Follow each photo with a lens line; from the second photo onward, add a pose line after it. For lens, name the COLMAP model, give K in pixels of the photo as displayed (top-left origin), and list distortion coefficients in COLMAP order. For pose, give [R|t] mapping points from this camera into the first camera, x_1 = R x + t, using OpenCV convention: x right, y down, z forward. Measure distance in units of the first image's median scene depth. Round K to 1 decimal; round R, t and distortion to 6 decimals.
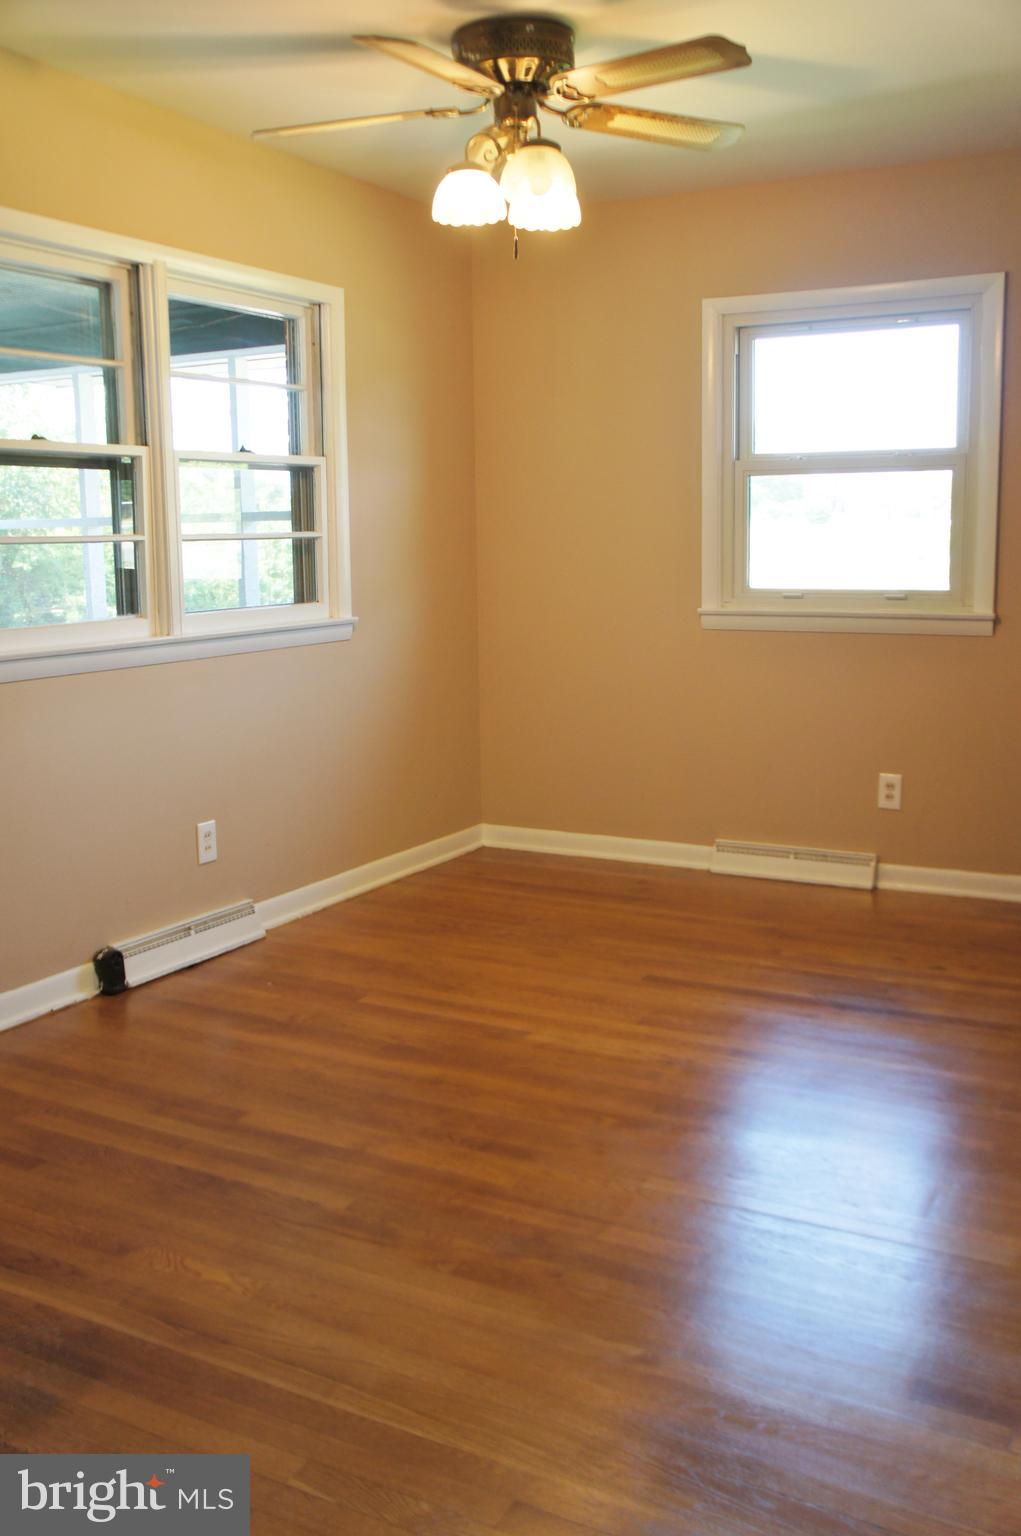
lens RADIAL K [[1479.5, 0, 510.5], [0, 1479.5, 768.0], [0, 0, 1]] dist [-0.100812, 0.208300]
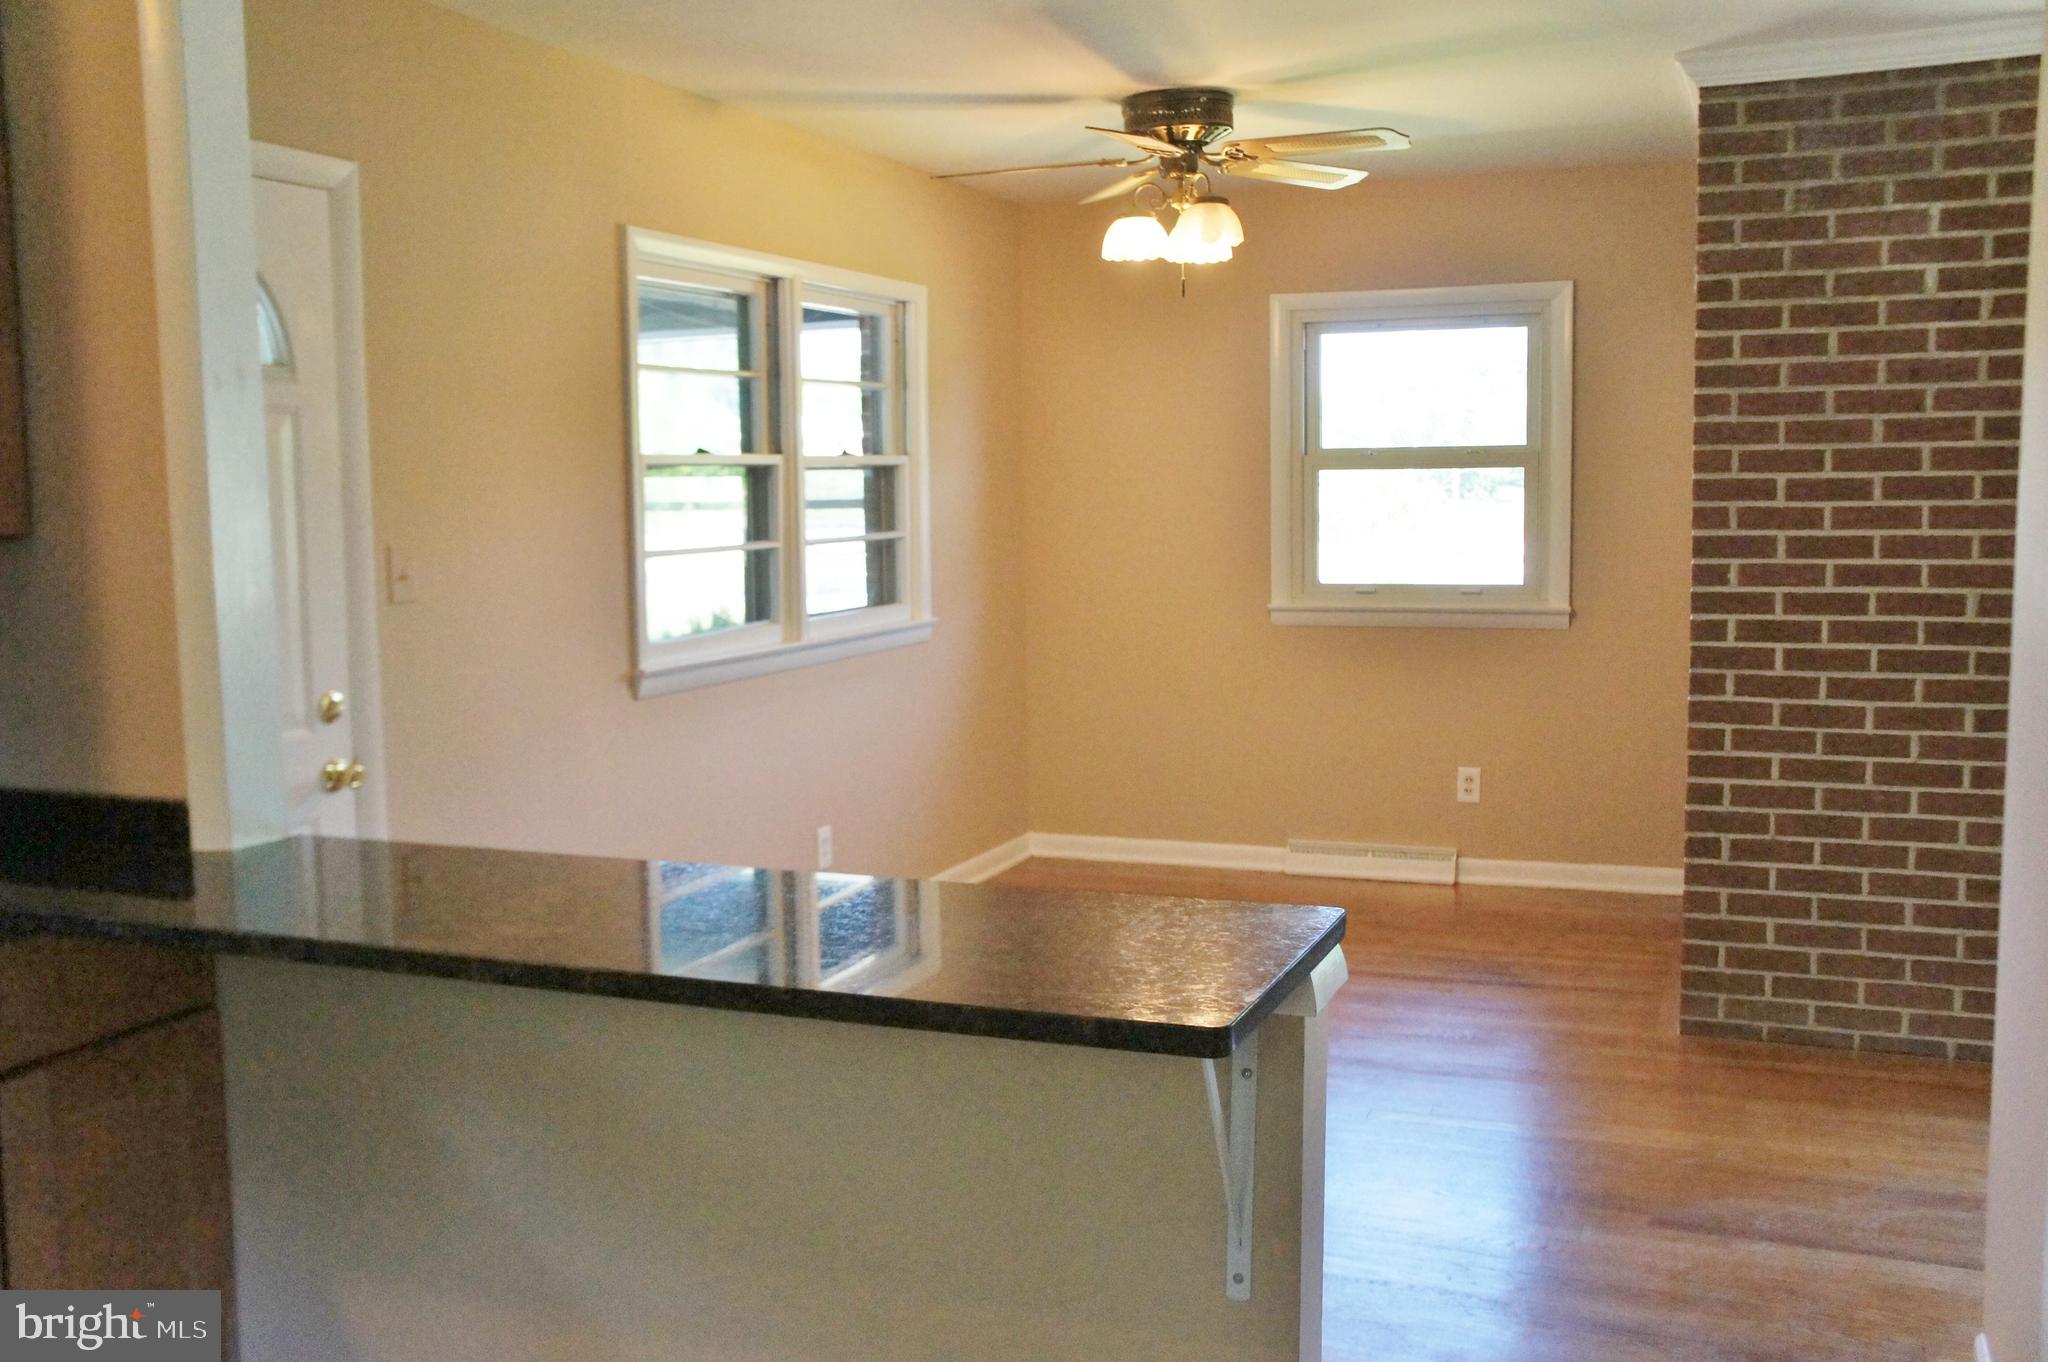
lens RADIAL K [[1972.7, 0, 1024.0], [0, 1972.7, 681.0], [0, 0, 1]] dist [-0.100812, 0.208300]
pose [[0.992240, -0.015079, 0.123421, -0.210756], [0.021890, 0.998300, -0.054016, 0.010968], [-0.122397, 0.056299, 0.990883, -0.296486]]
